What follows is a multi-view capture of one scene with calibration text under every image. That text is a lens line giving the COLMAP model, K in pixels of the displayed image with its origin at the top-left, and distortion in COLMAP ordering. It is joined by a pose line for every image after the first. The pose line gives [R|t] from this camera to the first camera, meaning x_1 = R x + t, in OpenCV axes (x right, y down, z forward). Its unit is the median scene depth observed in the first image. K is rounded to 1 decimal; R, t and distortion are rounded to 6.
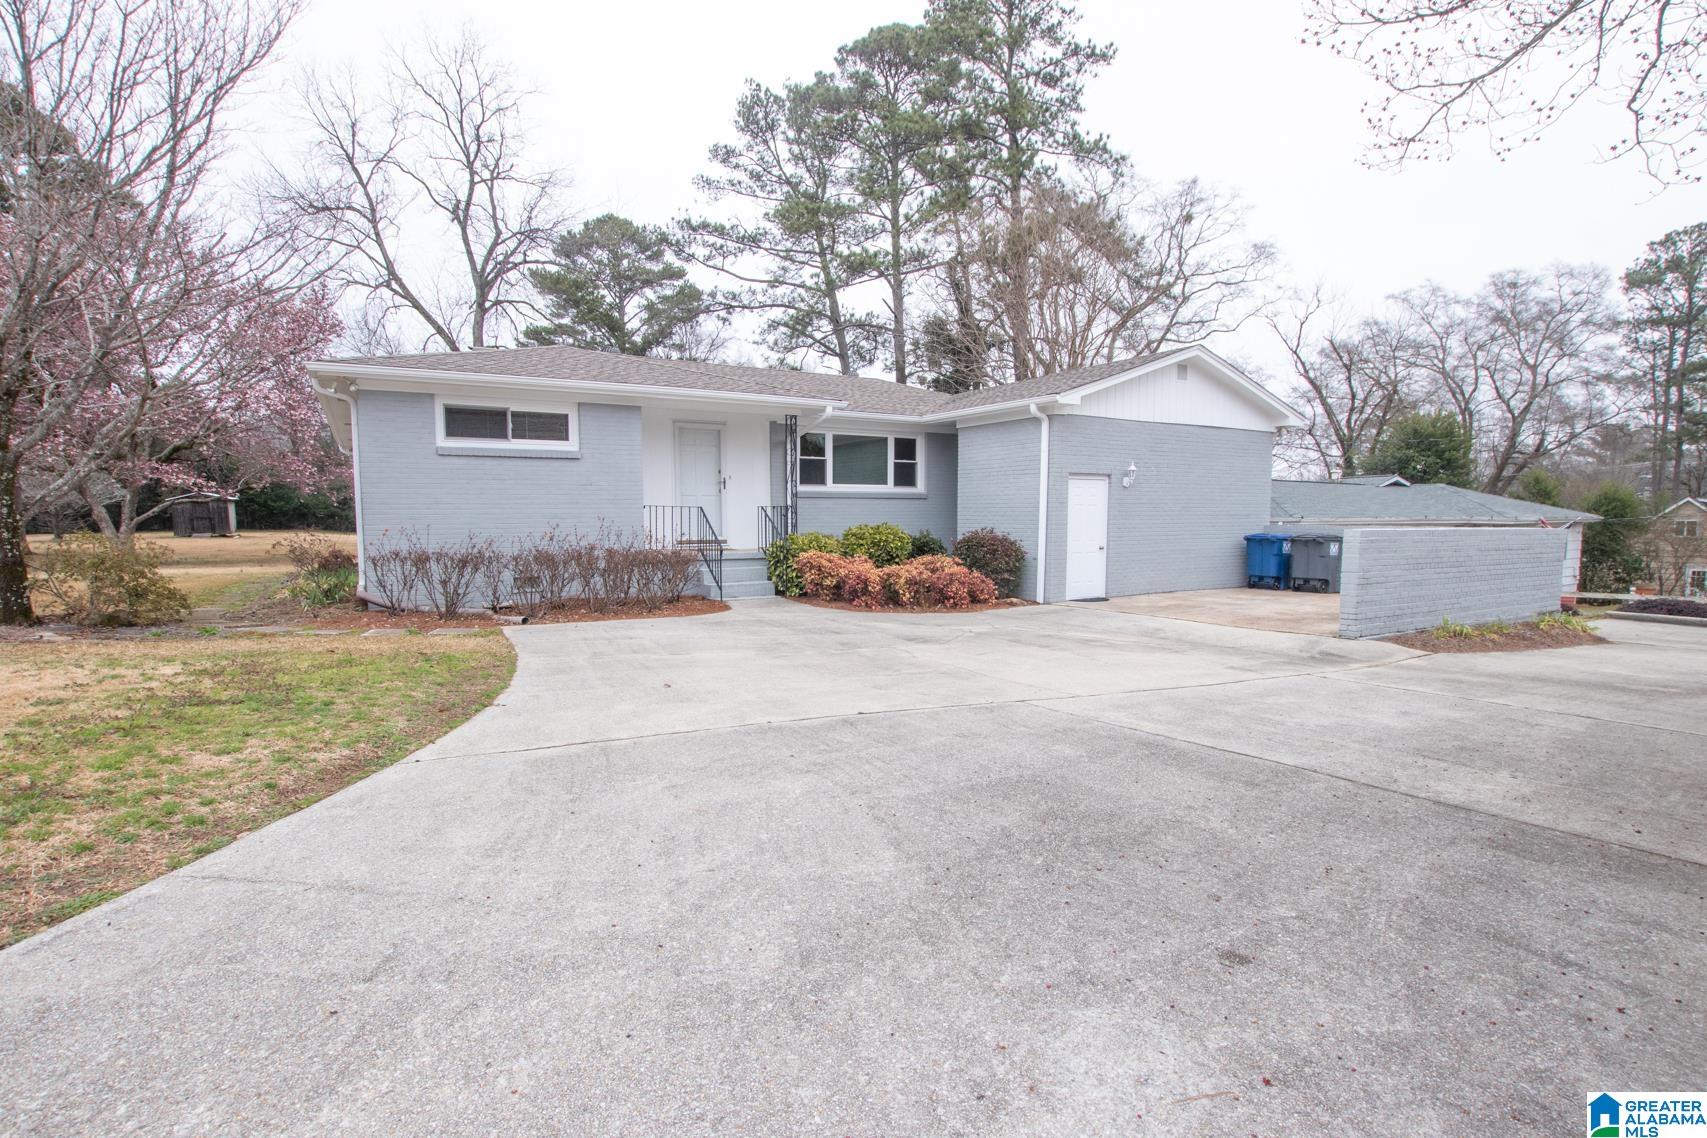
lens RADIAL K [[788.0, 0, 845.0], [0, 788.0, 573.8], [0, 0, 1]] dist [-0.029242, 0.000602]
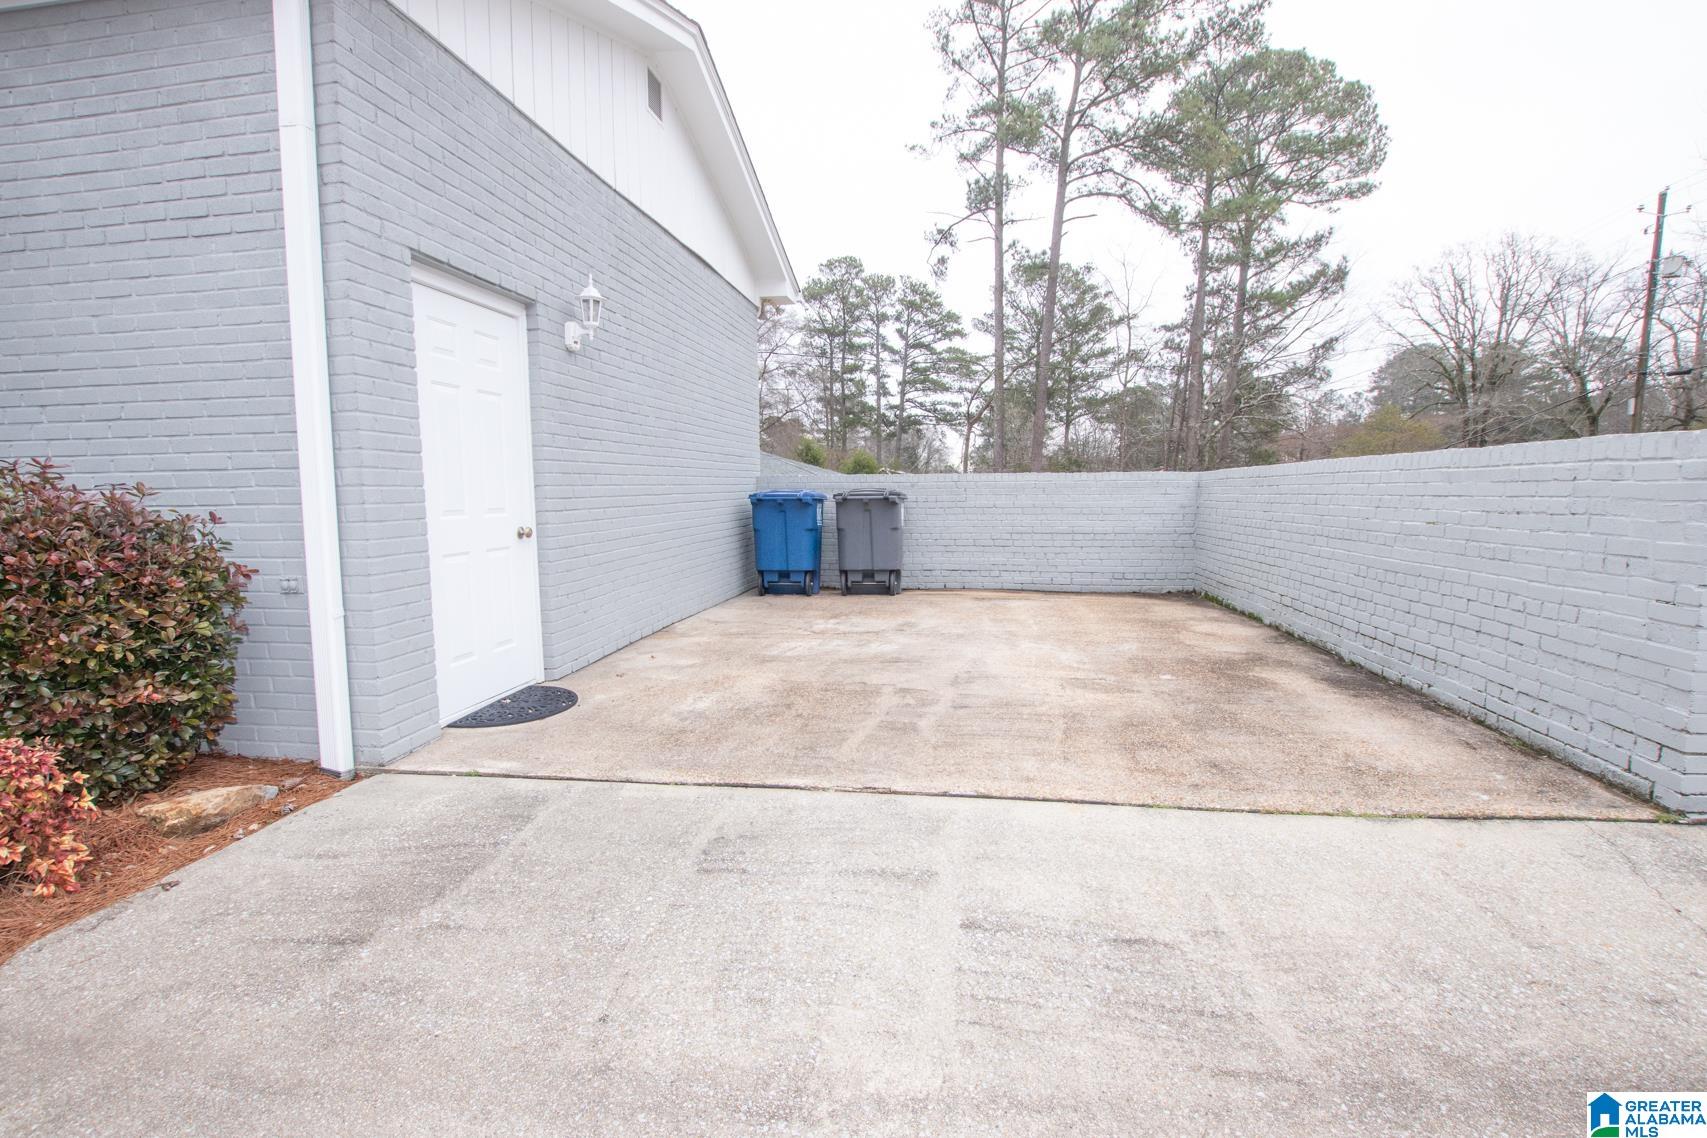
lens RADIAL K [[813.8, 0, 825.8], [0, 813.8, 572.7], [0, 0, 1]] dist [-0.000493, 0.000036]
pose [[0.650442, -0.087657, 0.754481, 0.143556], [0.073758, 0.995913, 0.052119, -0.023152], [-0.755967, 0.021749, 0.654249, 0.640068]]
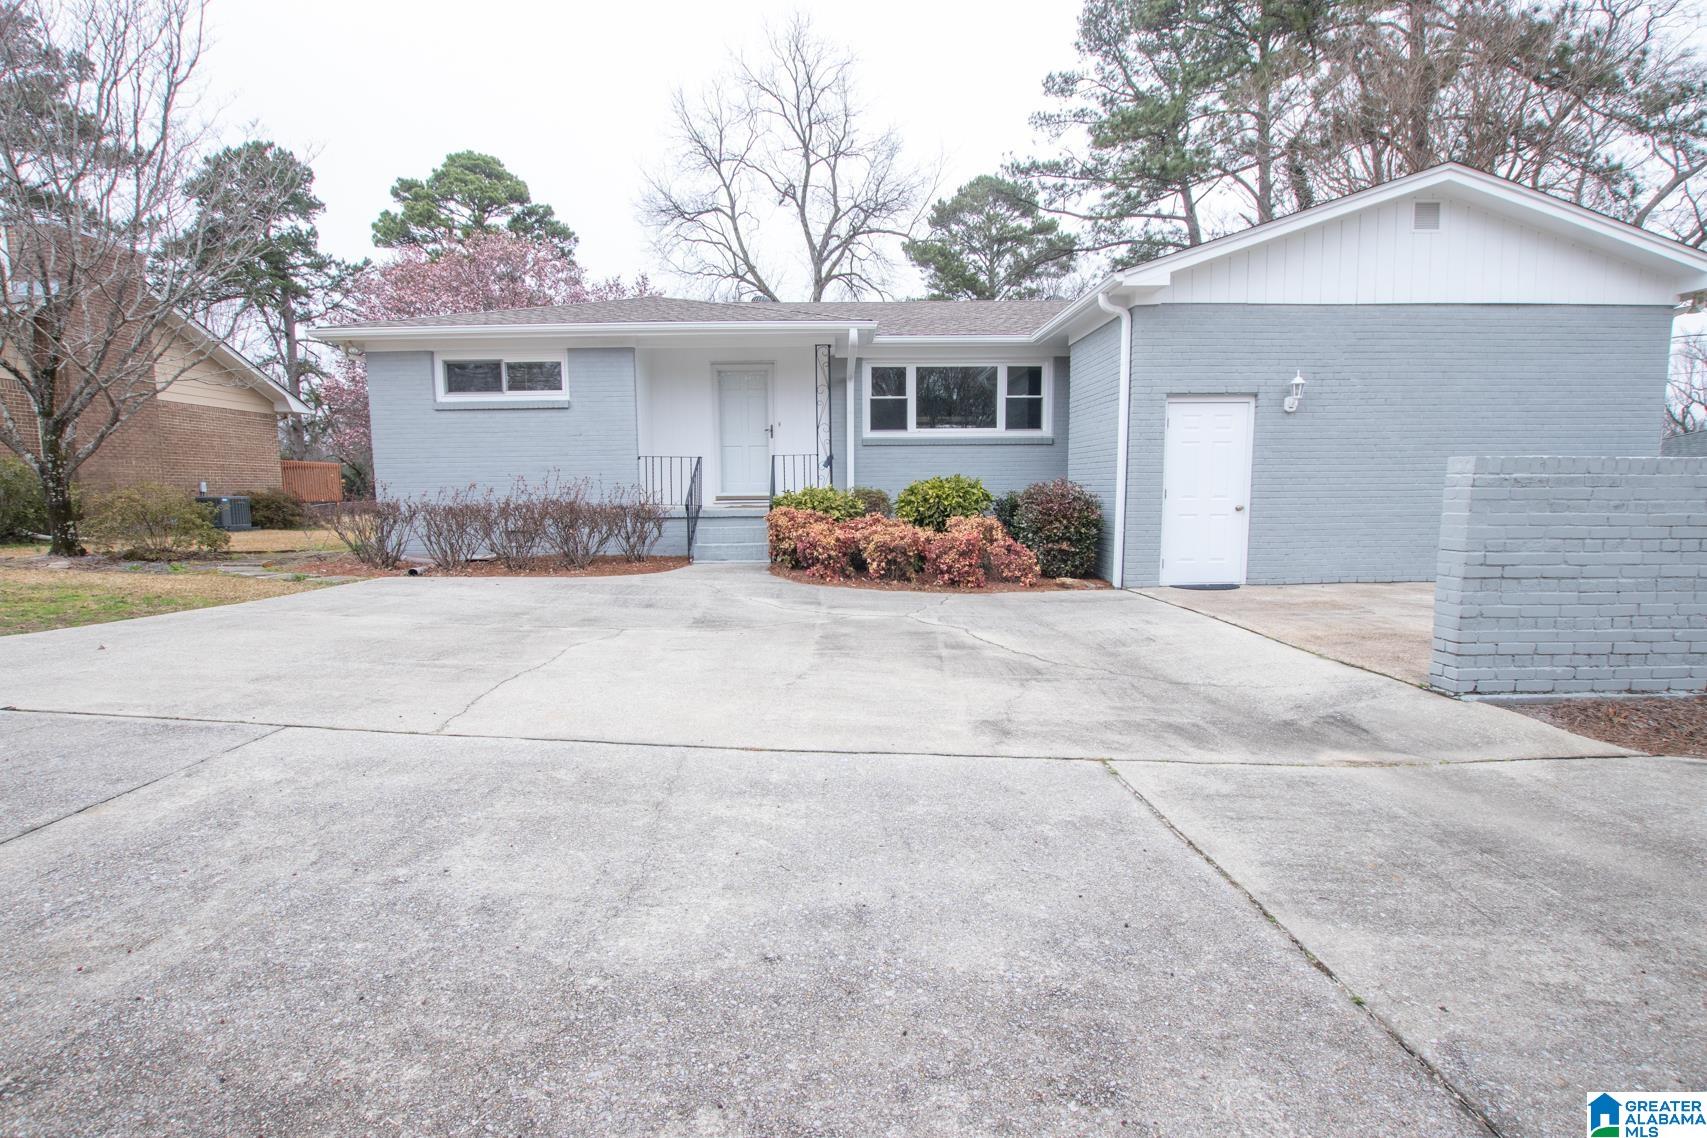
lens RADIAL K [[788.0, 0, 845.0], [0, 788.0, 573.8], [0, 0, 1]] dist [-0.029242, 0.000602]
pose [[0.872794, 0.047956, -0.485727, 0.332986], [-0.028864, 0.998491, 0.046716, 0.000343], [0.487235, -0.026753, 0.872861, 0.254246]]
